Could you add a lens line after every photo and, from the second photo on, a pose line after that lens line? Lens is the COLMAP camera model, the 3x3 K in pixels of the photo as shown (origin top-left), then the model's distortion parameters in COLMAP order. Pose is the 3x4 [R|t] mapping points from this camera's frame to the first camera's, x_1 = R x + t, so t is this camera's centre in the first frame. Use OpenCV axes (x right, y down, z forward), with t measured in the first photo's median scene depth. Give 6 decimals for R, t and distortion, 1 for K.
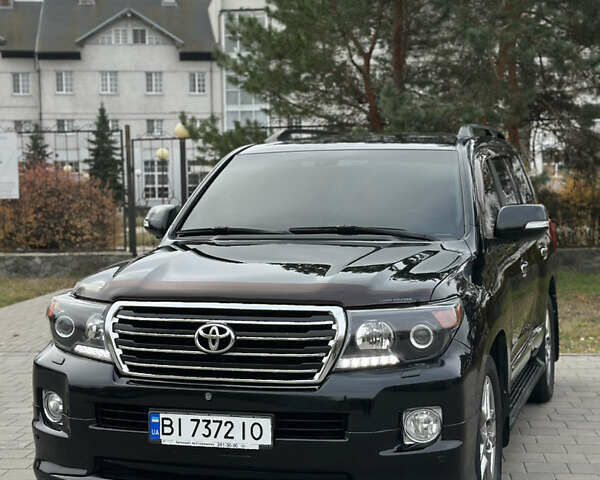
lens RADIAL K [[1115.5, 0, 300.0], [0, 1115.5, 240.0], [0, 0, 1]] dist [0.174516, -0.083726]
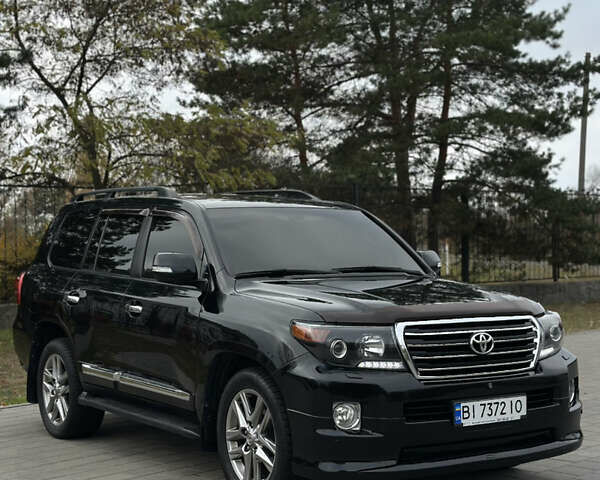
lens RADIAL K [[1115.5, 0, 300.0], [0, 1115.5, 240.0], [0, 0, 1]] dist [0.174516, -0.083726]
pose [[0.623002, 0.007616, 0.782184, -1.275790], [0.041930, 0.998190, -0.043115, 0.012115], [-0.781096, 0.059658, 0.621554, 0.316808]]
